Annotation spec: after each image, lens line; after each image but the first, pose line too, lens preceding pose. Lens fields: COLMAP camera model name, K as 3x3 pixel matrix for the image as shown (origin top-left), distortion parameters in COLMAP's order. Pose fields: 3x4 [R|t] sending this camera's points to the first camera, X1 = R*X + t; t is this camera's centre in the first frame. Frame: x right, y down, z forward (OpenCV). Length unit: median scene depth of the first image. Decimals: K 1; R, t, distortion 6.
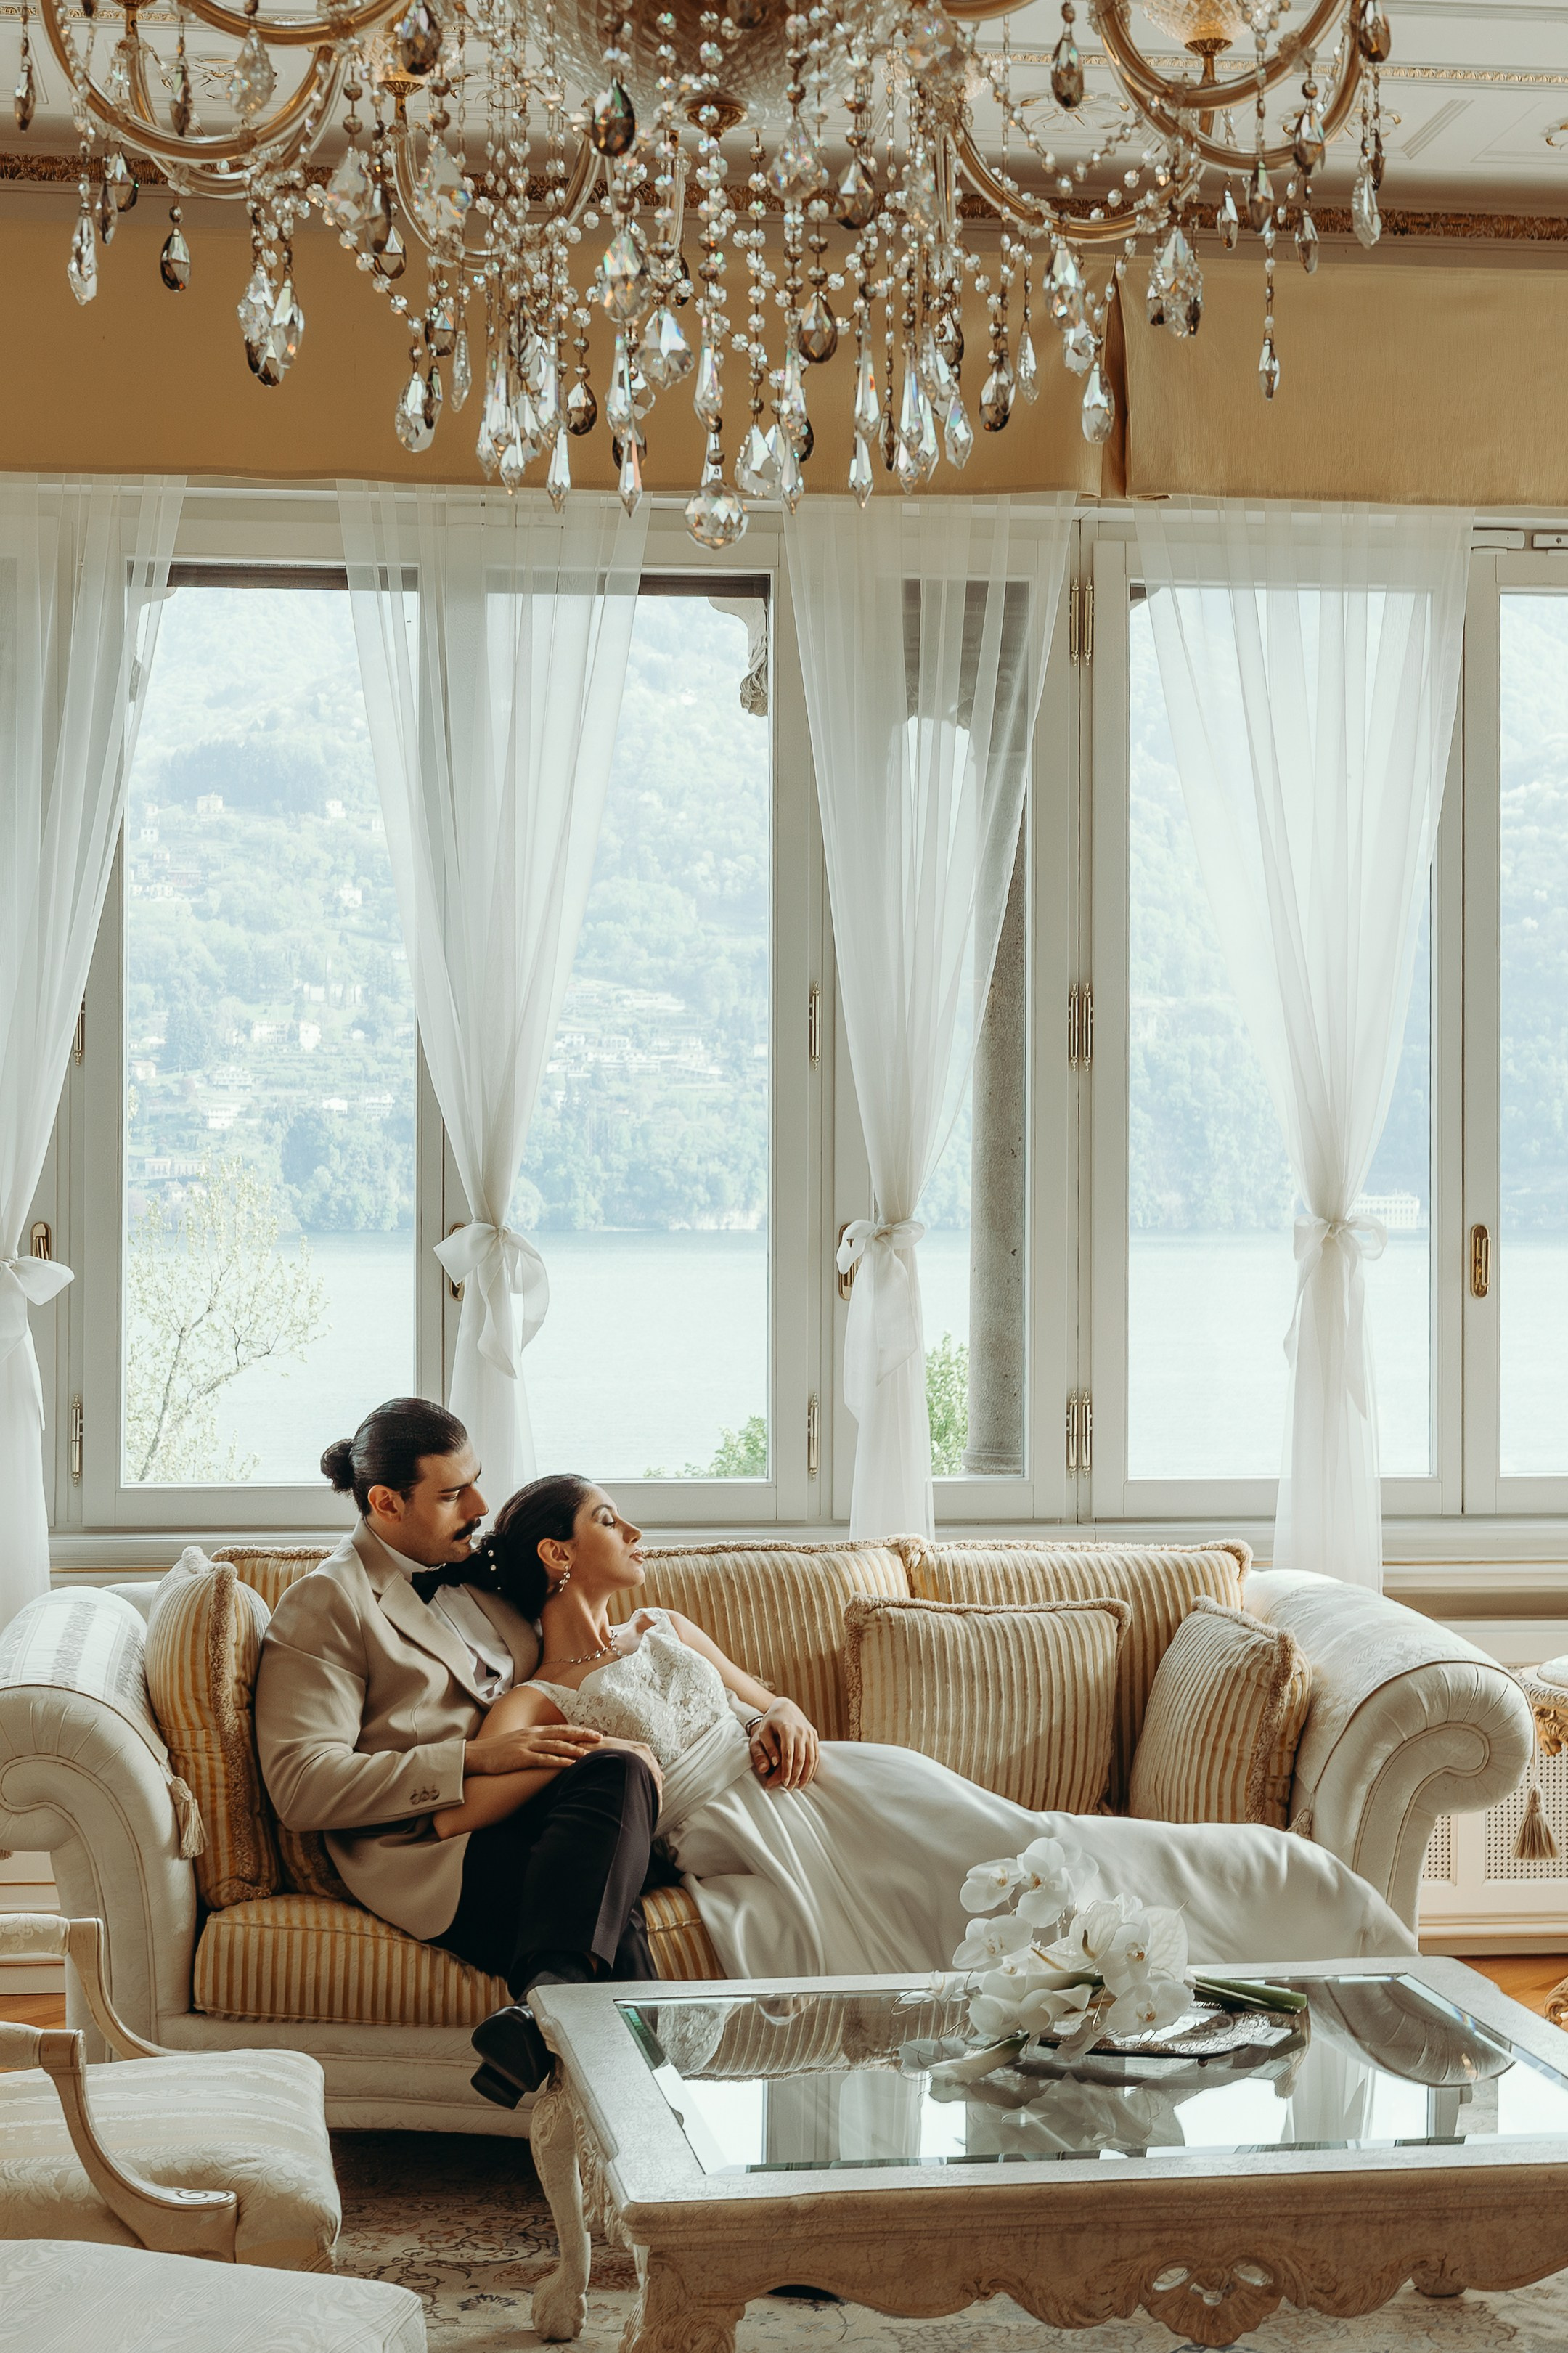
lens RADIAL K [[3498.7, 0, 784.0], [0, 3498.7, 1176.5], [0, 0, 1]] dist [0.026732, 0.030615]
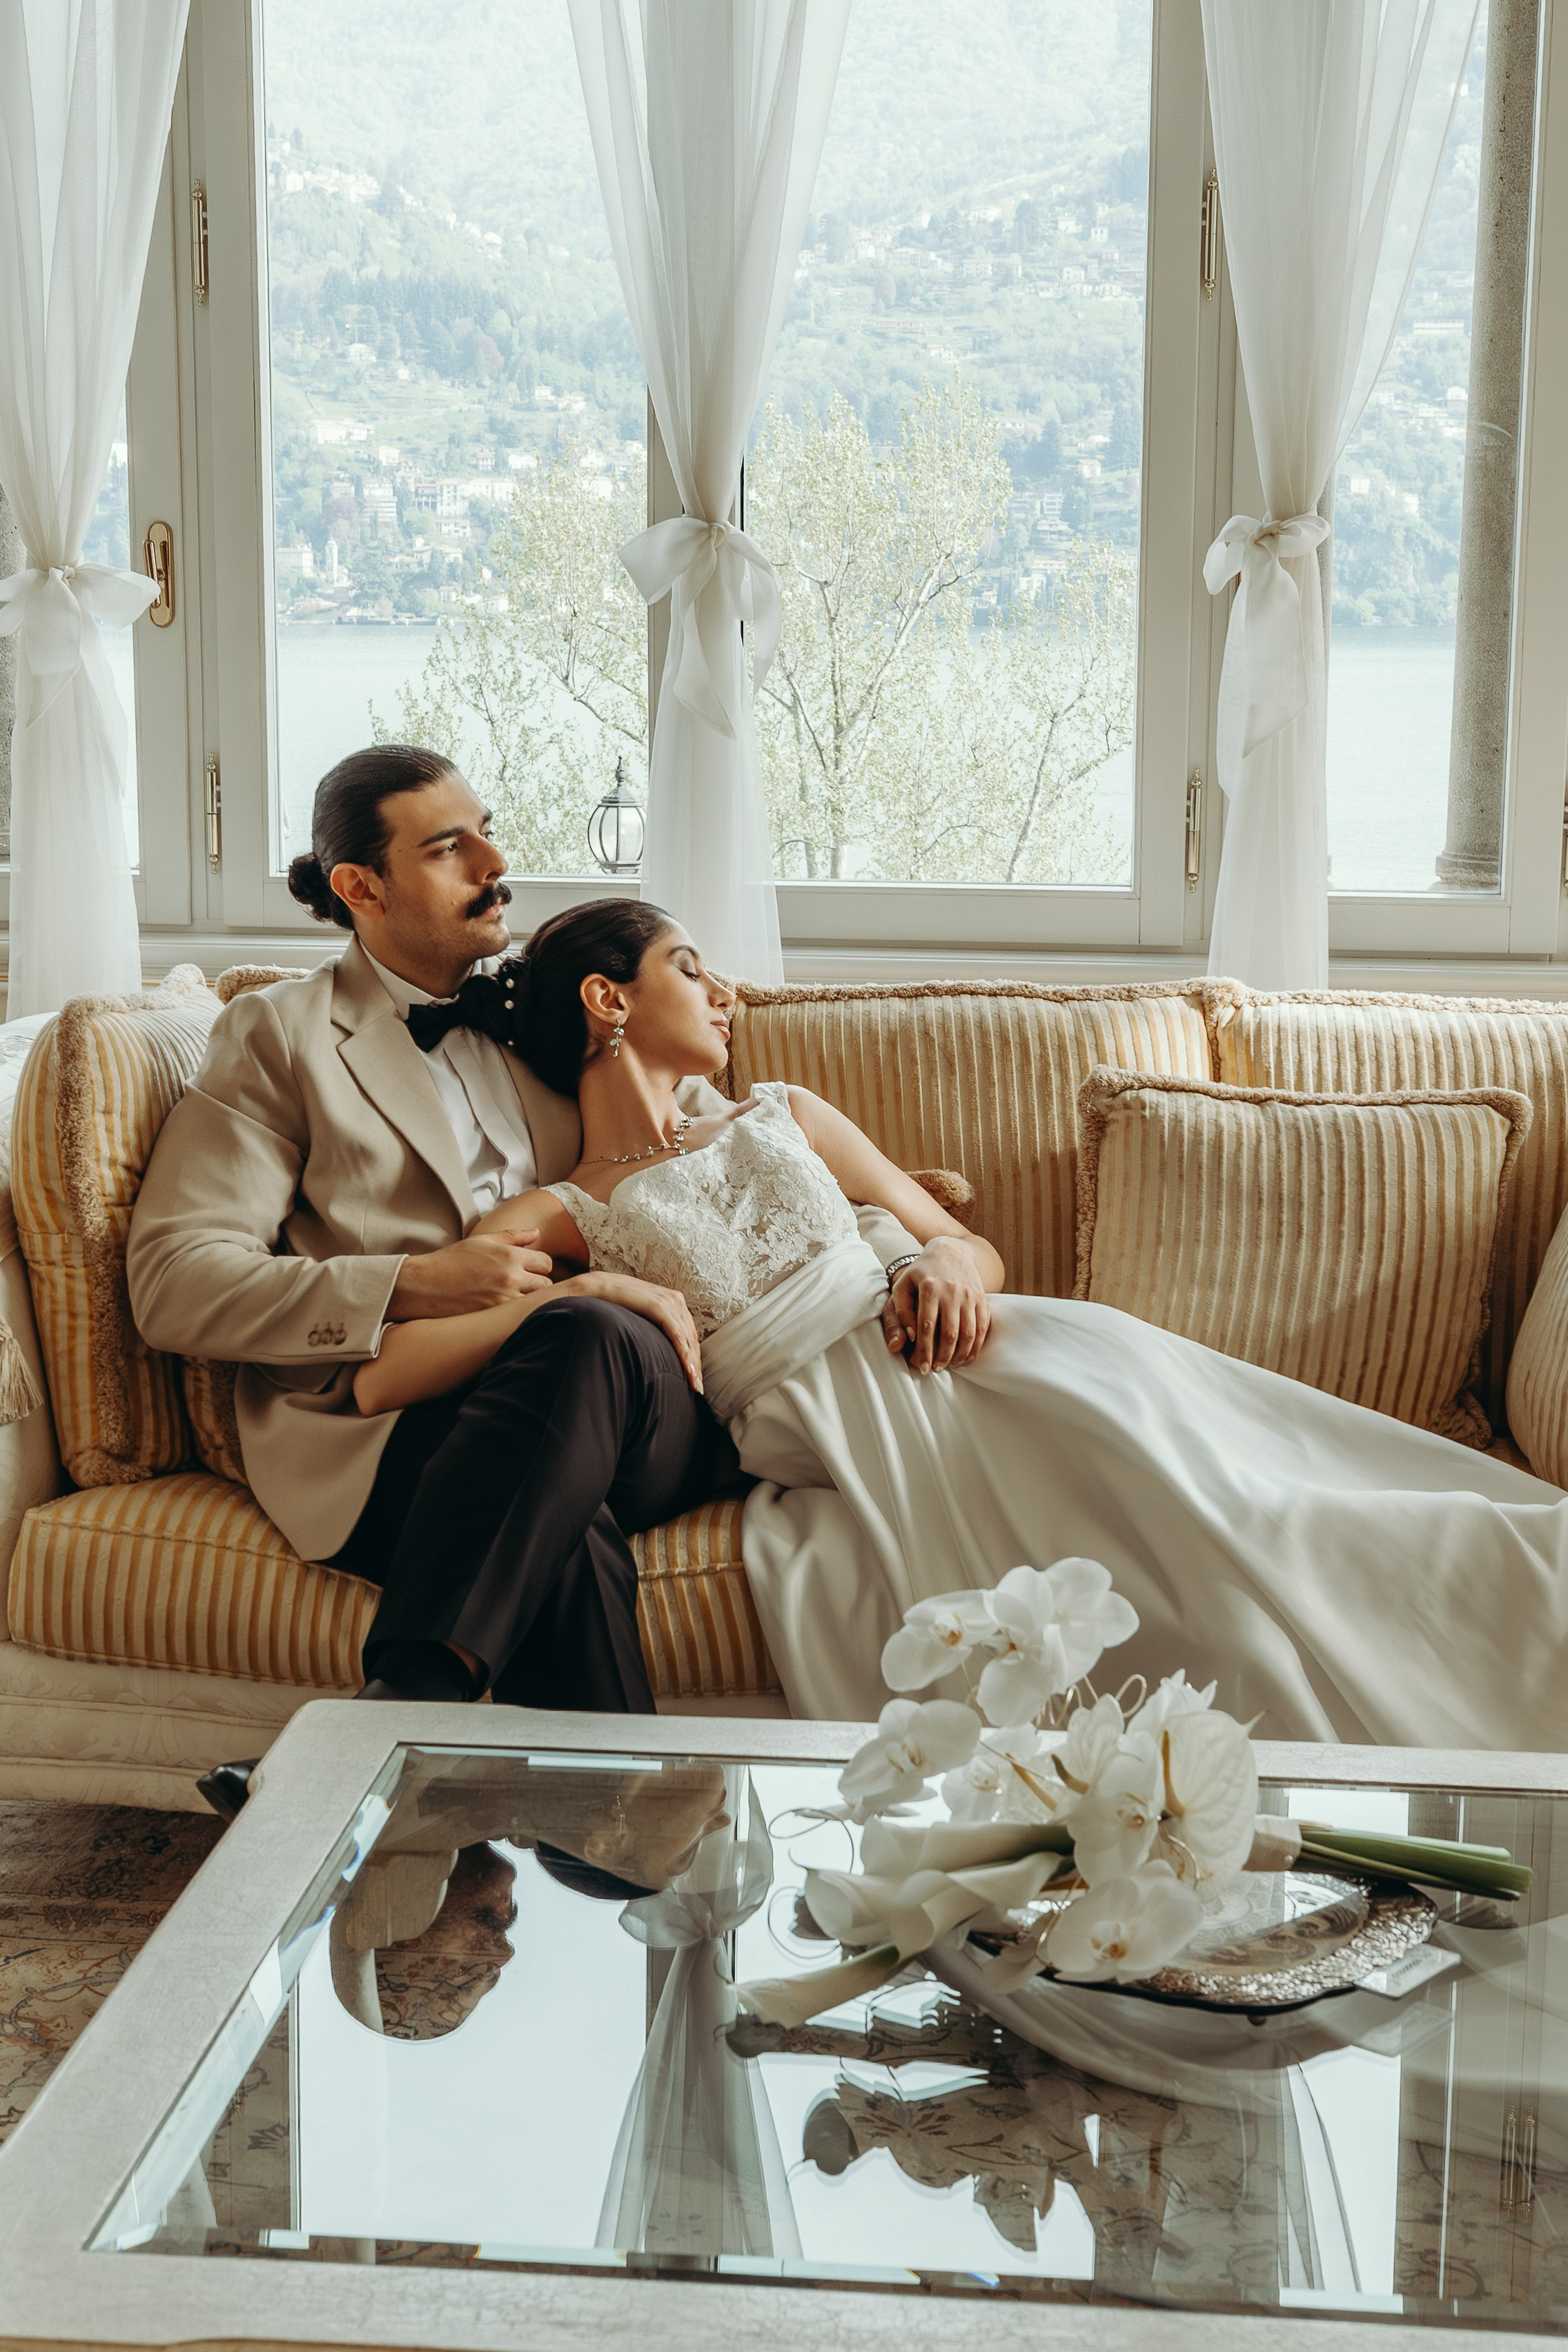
lens RADIAL K [[3474.3, 0, 784.1], [0, 3474.3, 1039.9], [0, 0, 1]] dist [-0.001391, -0.002218]
pose [[0.968717, 0.039782, -0.244960, 0.129403], [-0.005773, 0.990413, 0.138014, 0.024412], [0.248102, -0.132282, 0.959660, 0.368172]]
